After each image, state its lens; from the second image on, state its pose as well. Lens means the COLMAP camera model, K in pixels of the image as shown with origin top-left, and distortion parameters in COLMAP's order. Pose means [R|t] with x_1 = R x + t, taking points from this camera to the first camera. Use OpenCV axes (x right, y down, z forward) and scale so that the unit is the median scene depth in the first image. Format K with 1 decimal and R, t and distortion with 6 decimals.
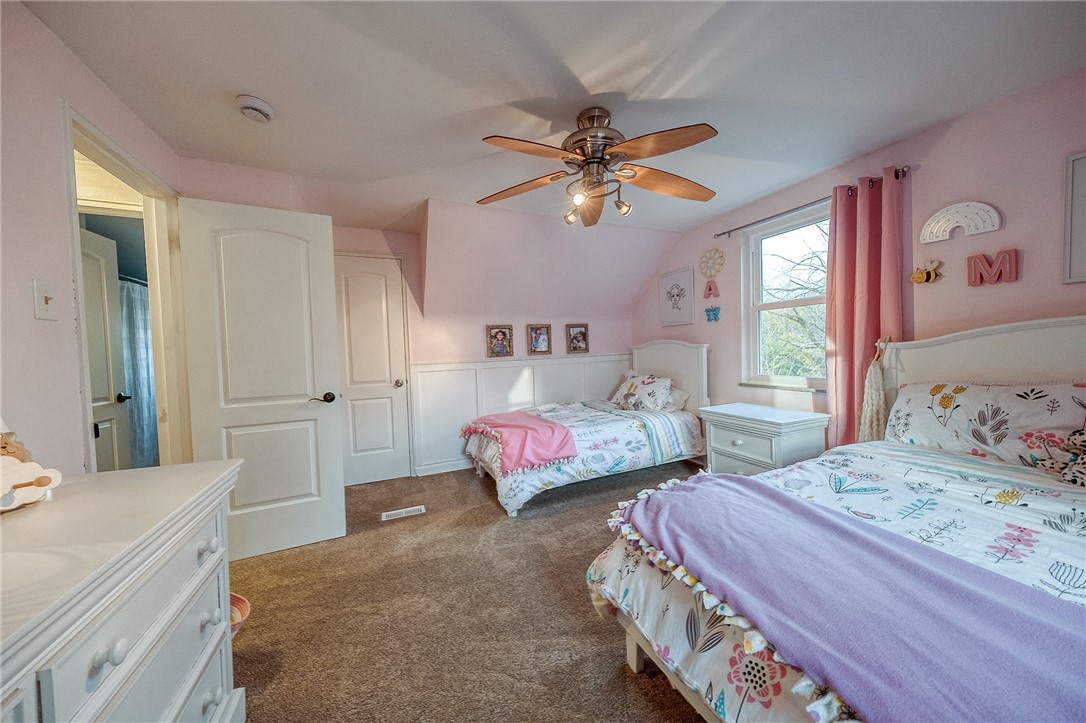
lens RADIAL K [[380.8, 0, 547.6], [0, 380.8, 361.0], [0, 0, 1]] dist [0.000166, 0.000025]
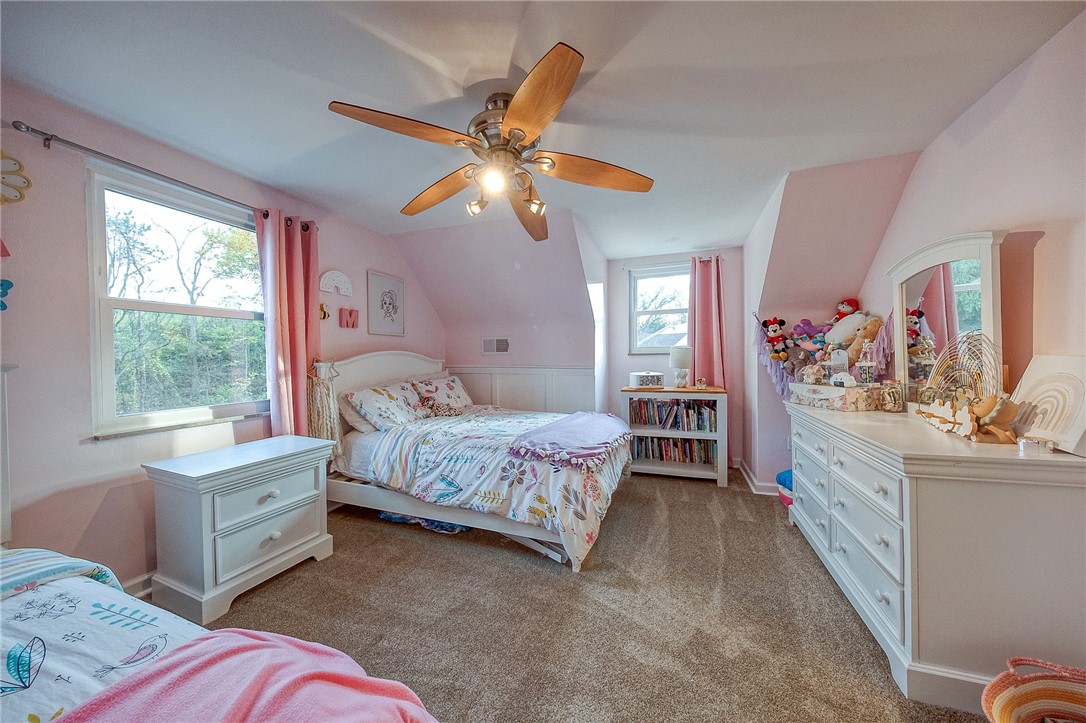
lens RADIAL K [[380.8, 0, 543.8], [0, 380.8, 359.5], [0, 0, 1]] dist [0.000166, 0.000025]
pose [[-0.720070, 0.019066, 0.693639, -0.443911], [0.039786, 0.999112, 0.013840, -0.043157], [-0.692760, 0.037563, -0.720189, 1.248886]]
